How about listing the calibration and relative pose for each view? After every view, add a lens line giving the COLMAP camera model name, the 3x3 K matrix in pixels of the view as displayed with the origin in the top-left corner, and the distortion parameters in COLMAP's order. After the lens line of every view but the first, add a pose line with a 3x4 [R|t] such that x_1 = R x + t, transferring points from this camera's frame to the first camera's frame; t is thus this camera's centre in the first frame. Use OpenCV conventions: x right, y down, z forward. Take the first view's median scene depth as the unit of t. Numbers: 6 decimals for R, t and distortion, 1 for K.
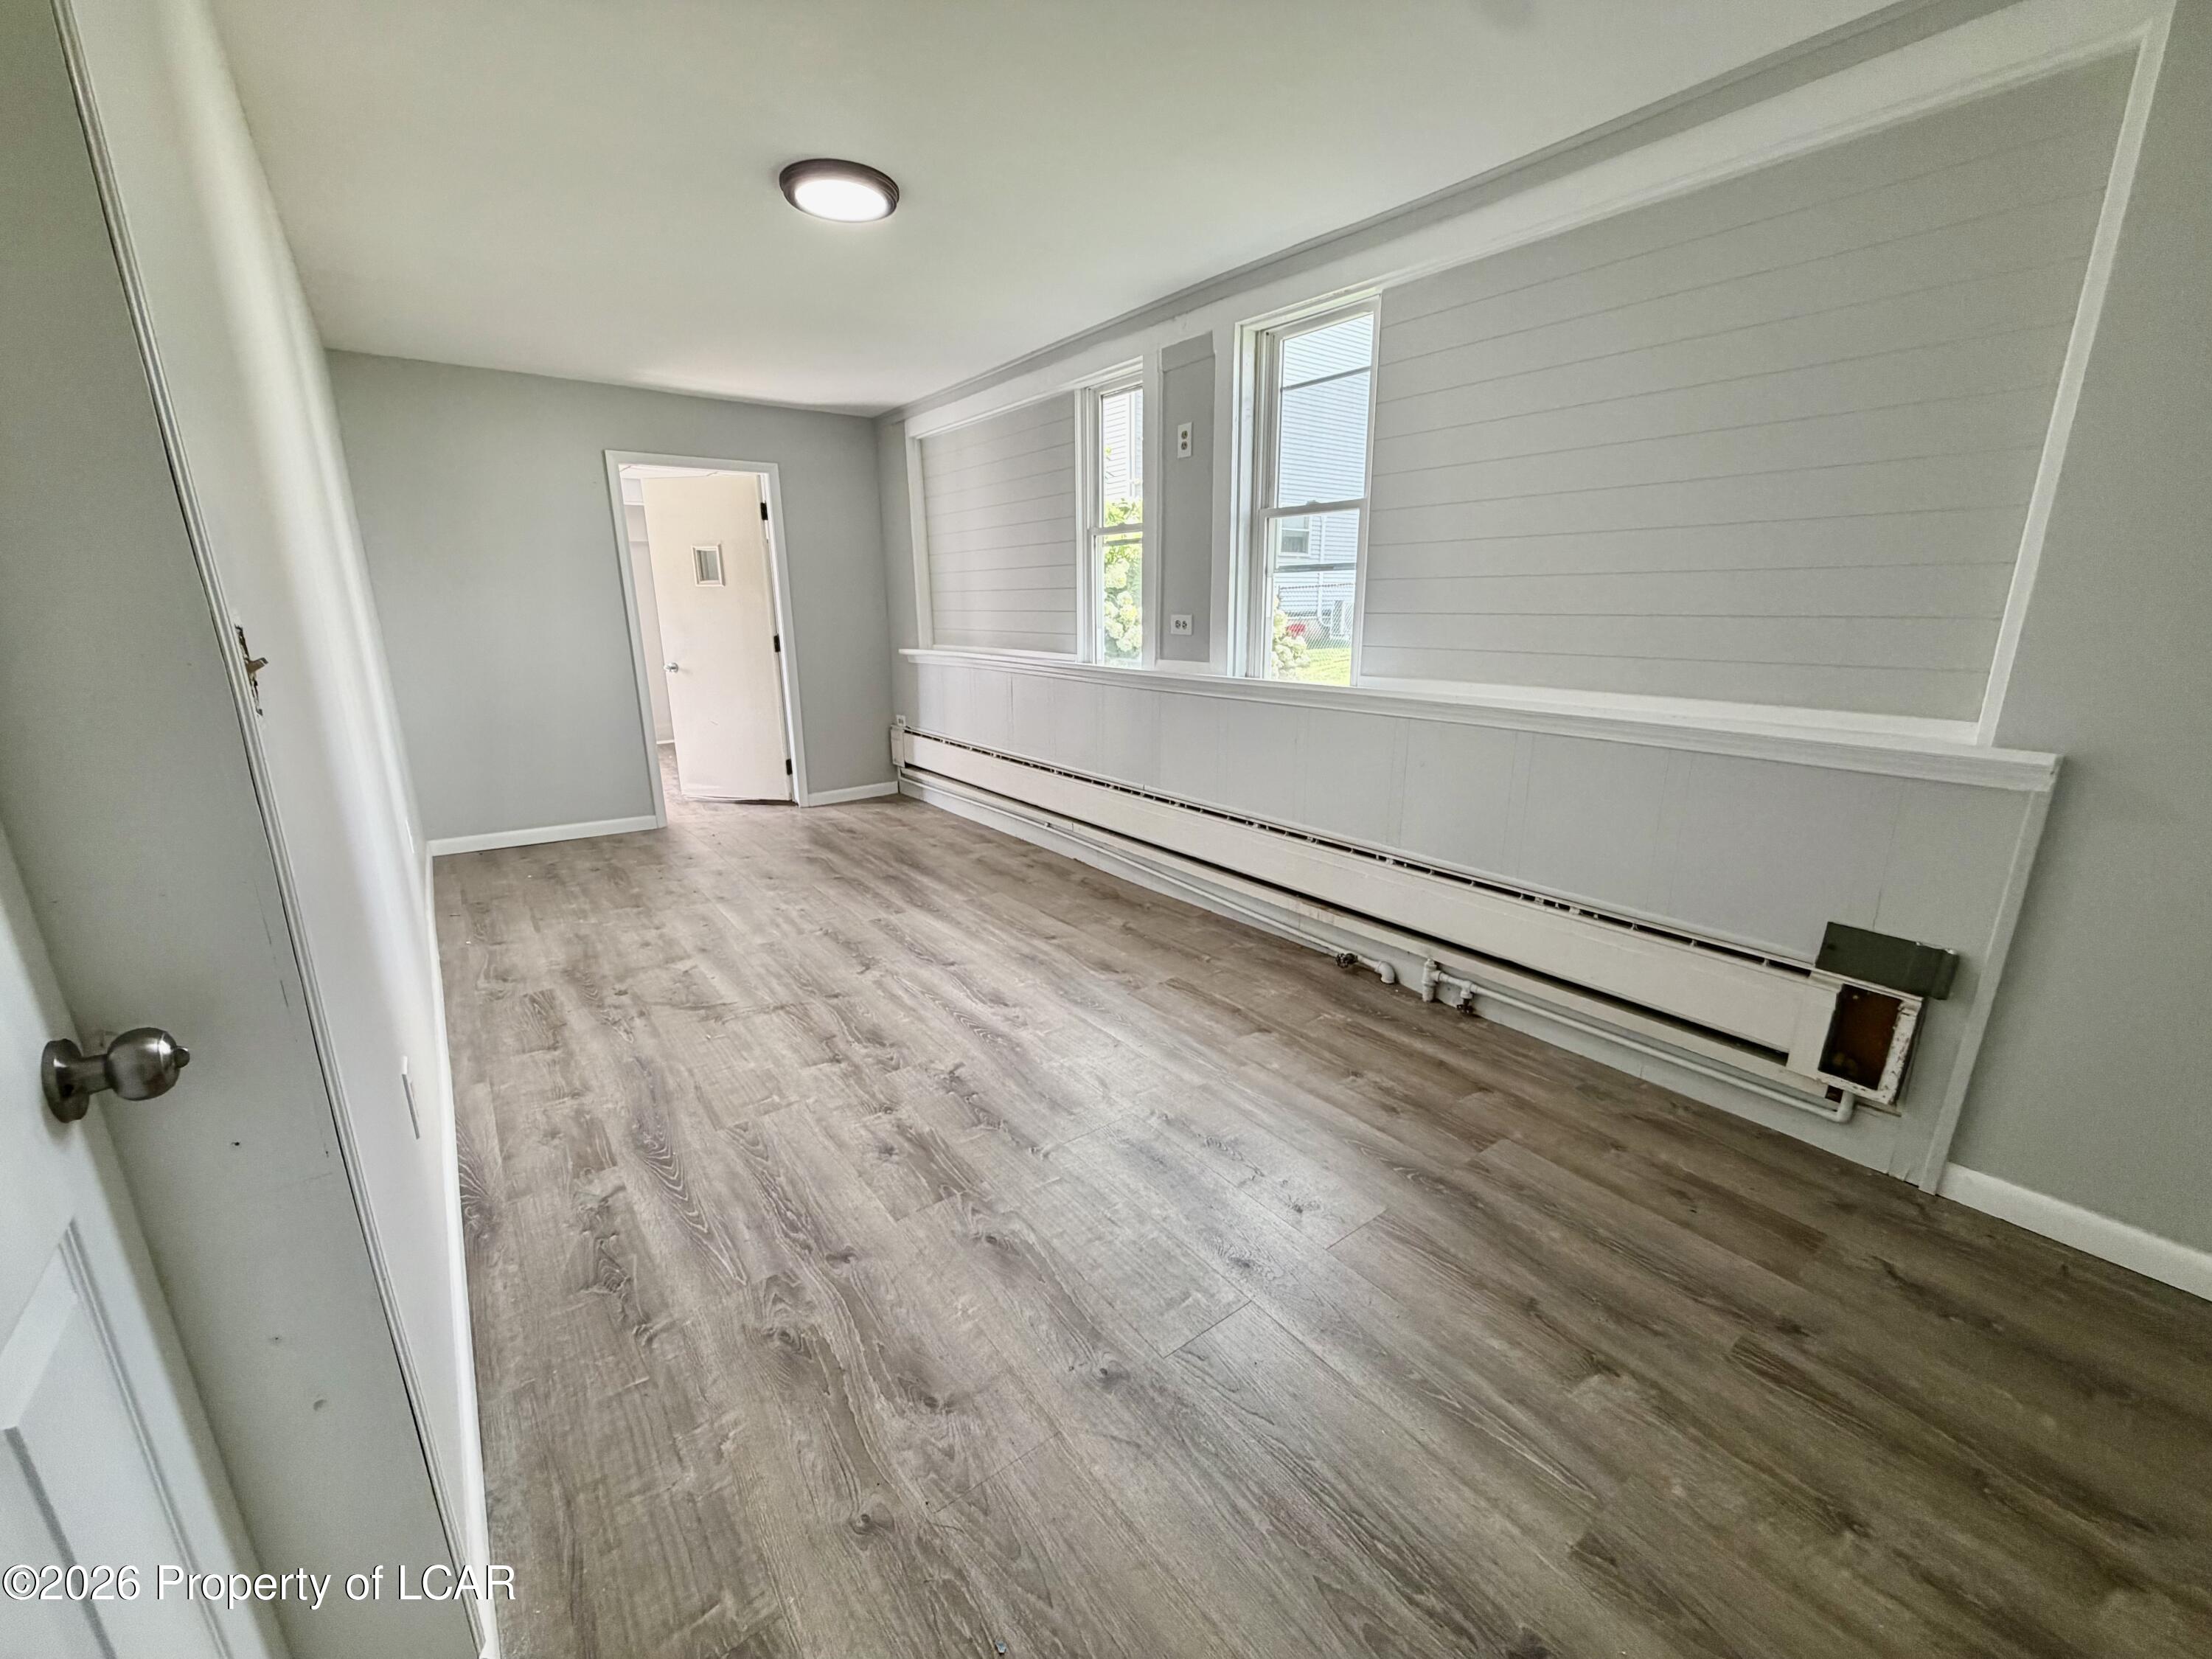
lens RADIAL K [[883.6, 0, 1102.0], [0, 883.6, 825.4], [0, 0, 1]] dist [0.000919, -0.000525]
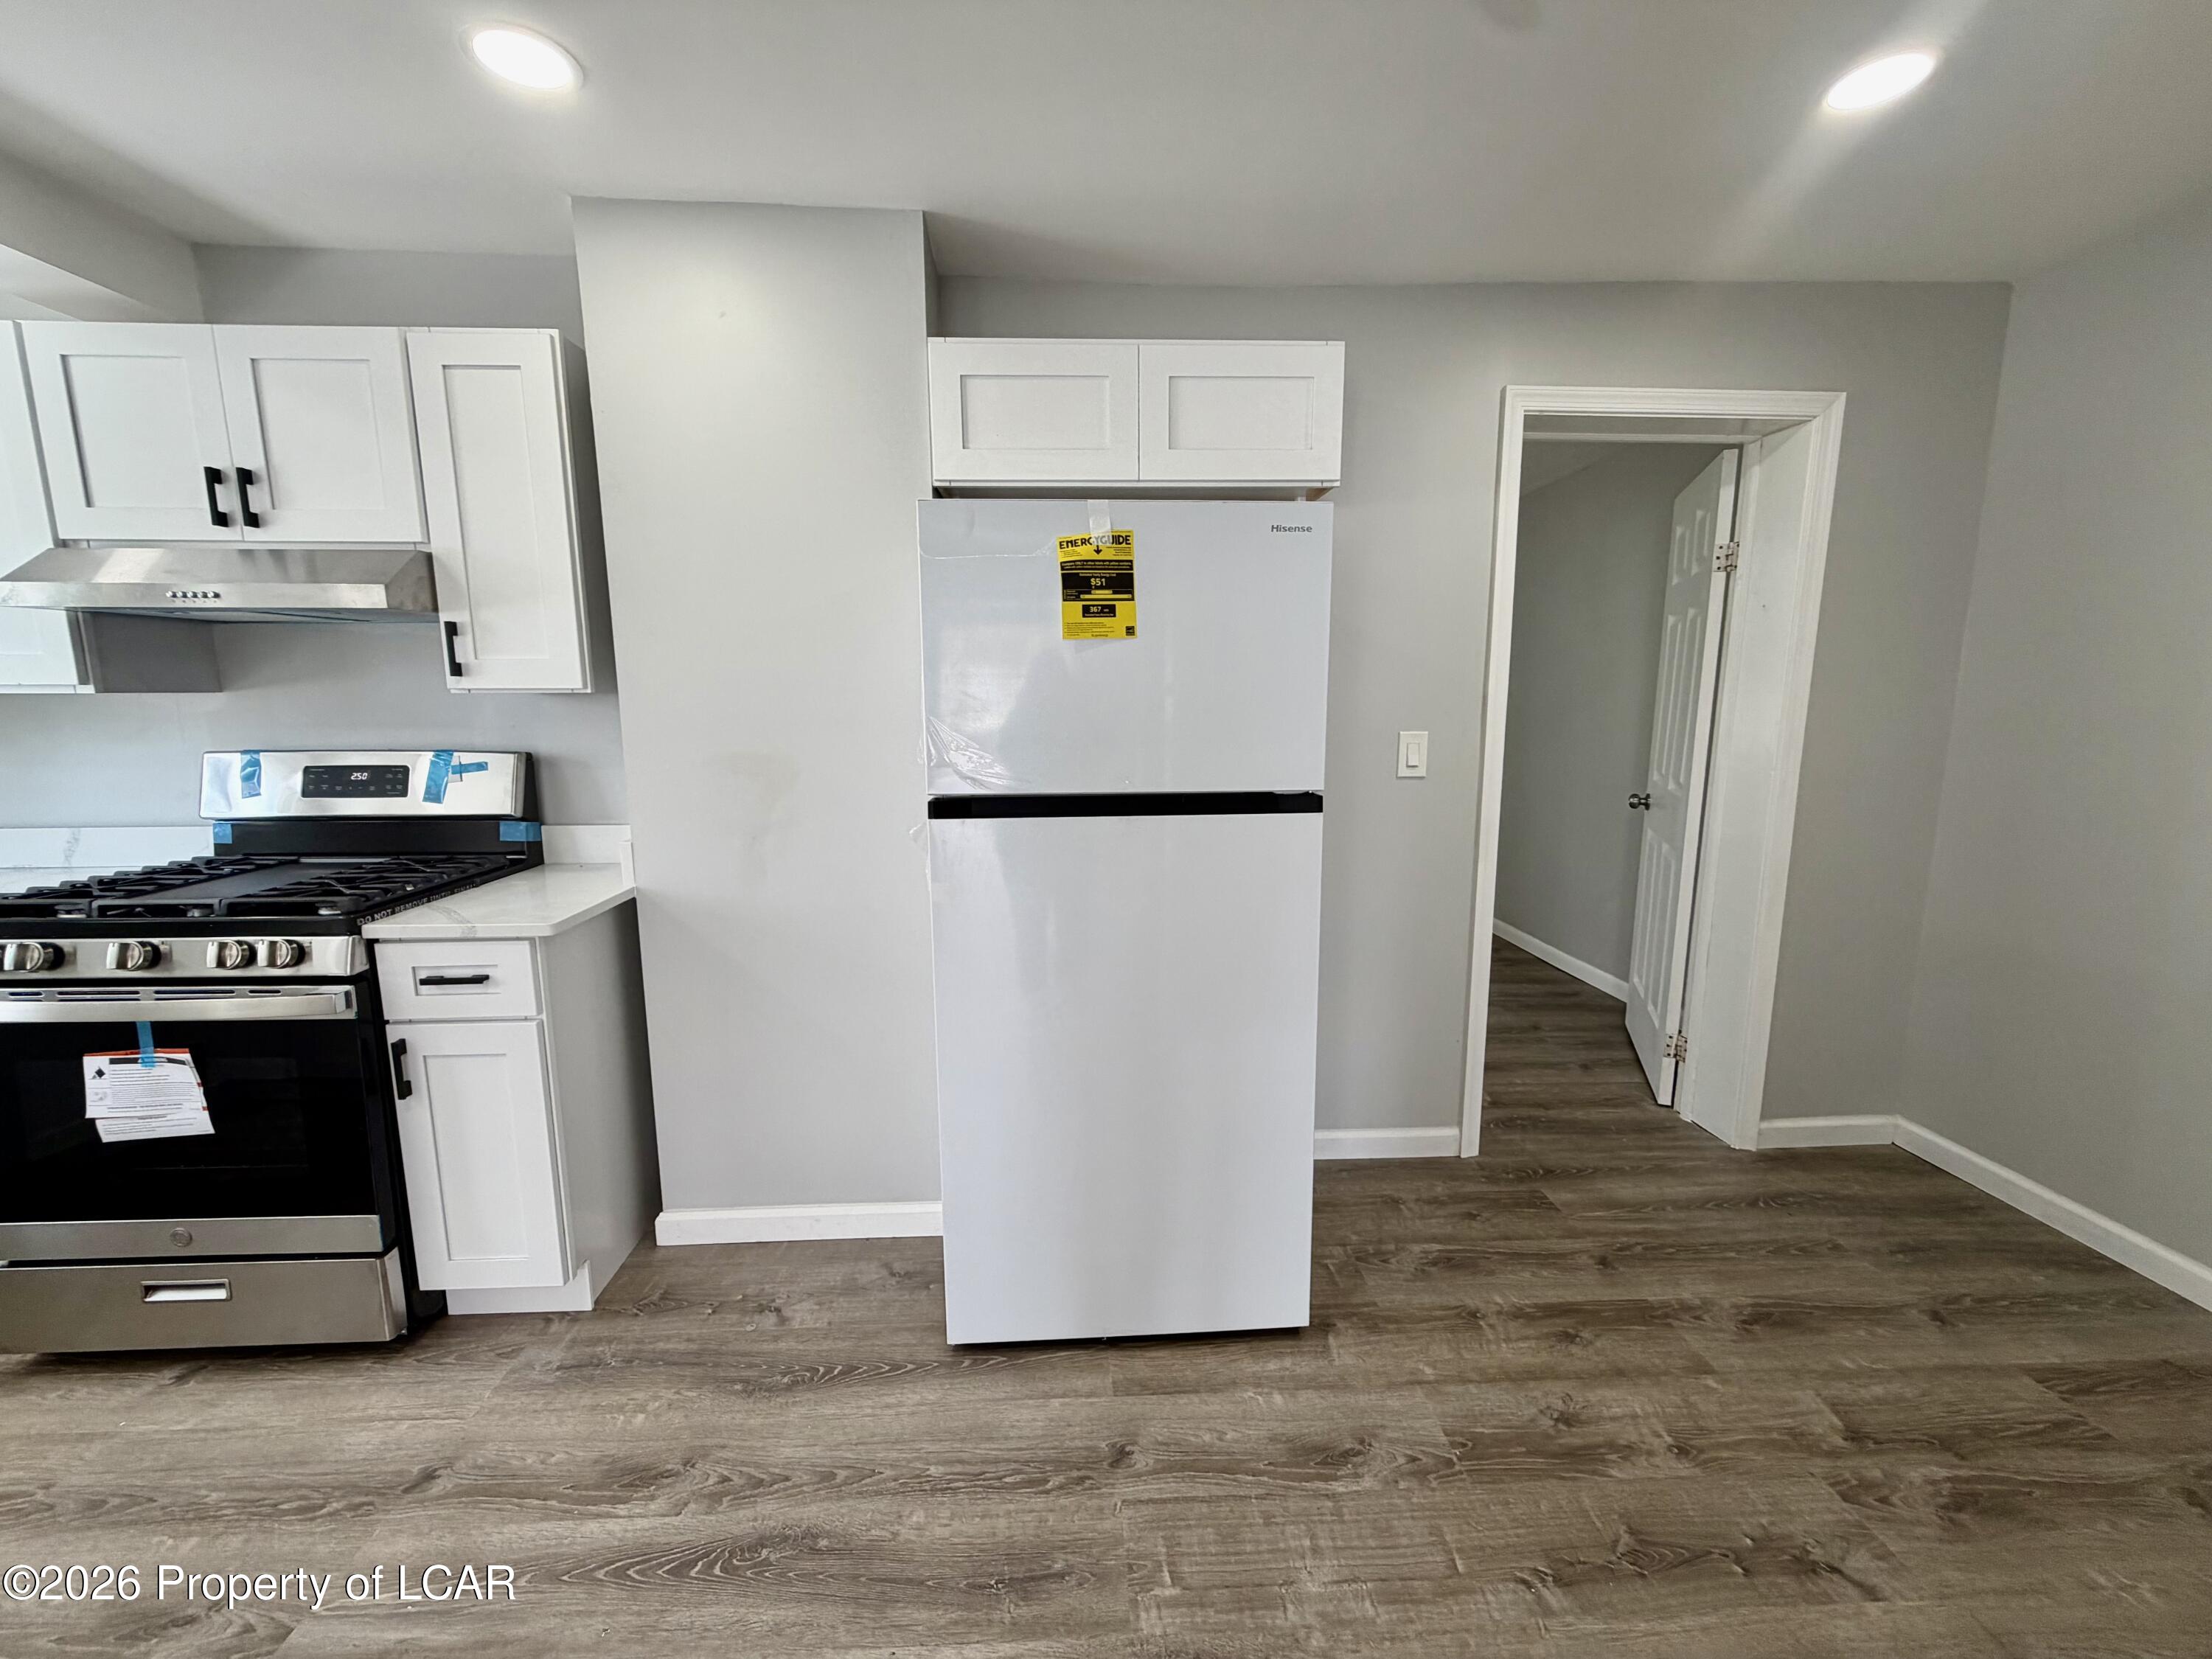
lens RADIAL K [[883.6, 0, 1098.1], [0, 883.6, 827.0], [0, 0, 1]] dist [0.000919, -0.000525]
pose [[-0.565029, 0.151068, -0.811123, 0.401964], [-0.195527, 0.930574, 0.309519, -0.202440], [0.801568, 0.333483, -0.496264, 0.668982]]
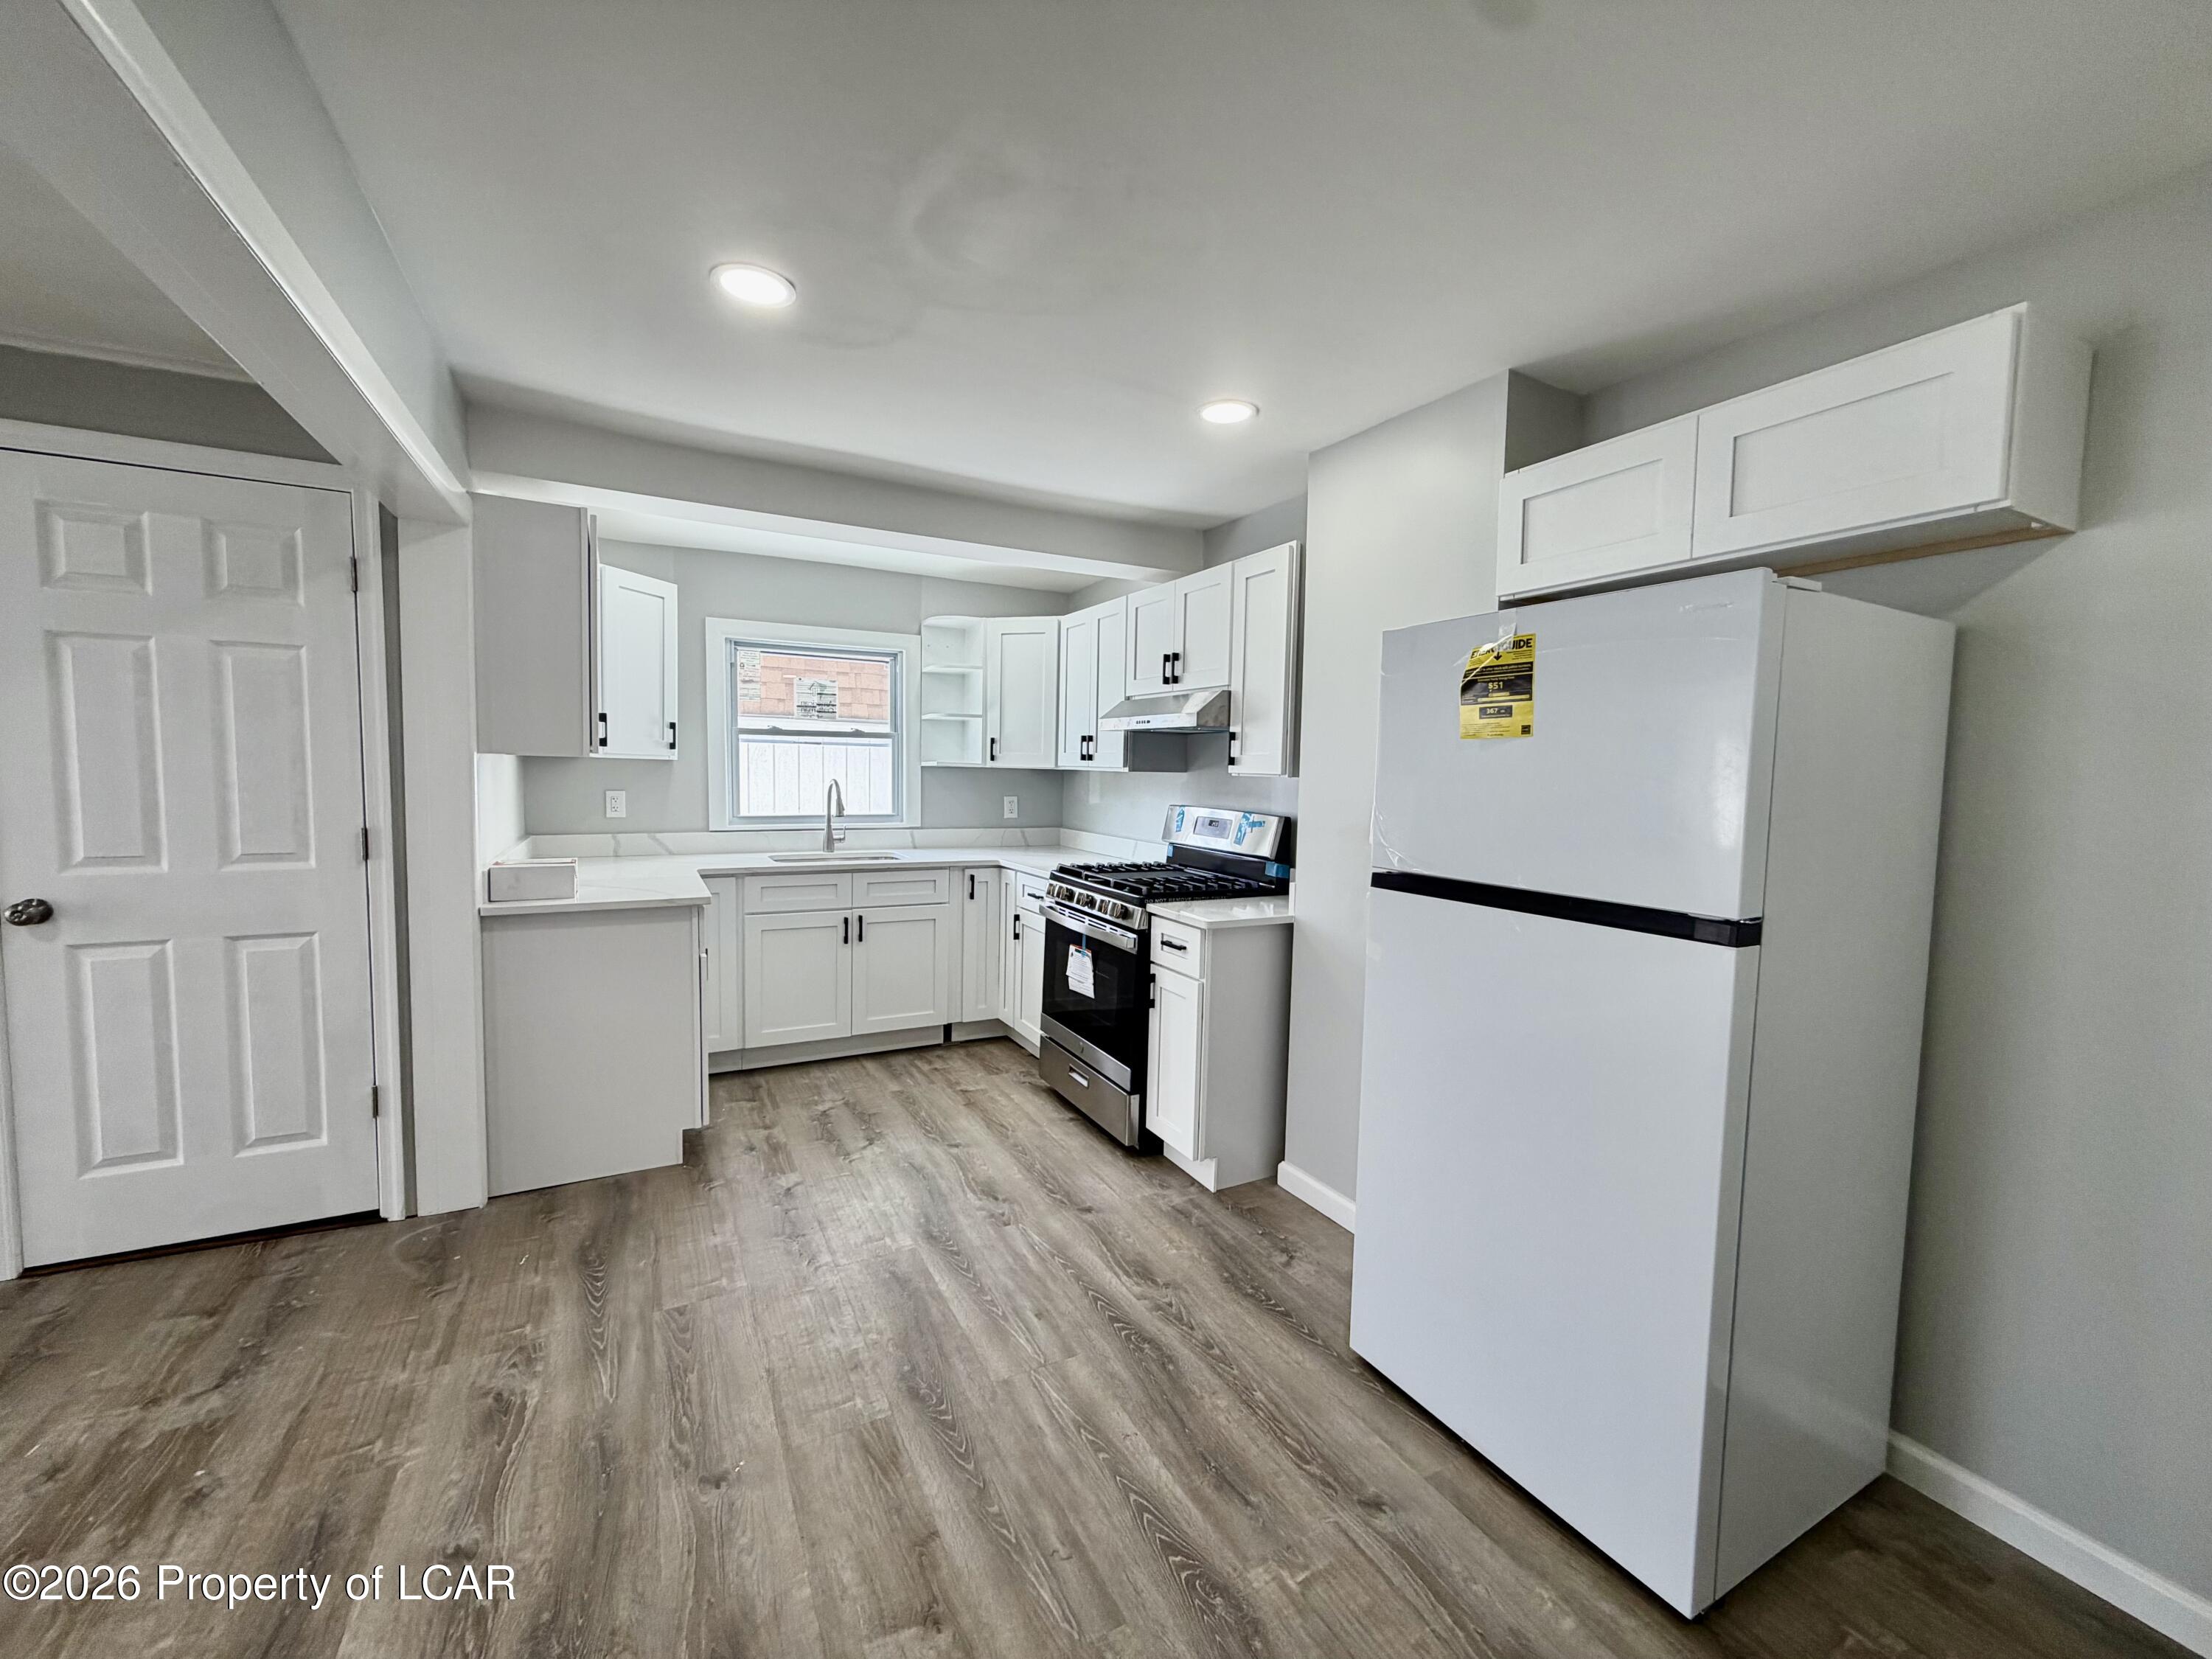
lens RADIAL K [[883.6, 0, 1101.8], [0, 883.6, 827.7], [0, 0, 1]] dist [0.000919, -0.000525]
pose [[-0.986721, -0.008898, 0.162181, 0.086313], [0.043390, 0.947771, 0.315988, -0.283533], [-0.156522, 0.318829, -0.934799, 0.971718]]
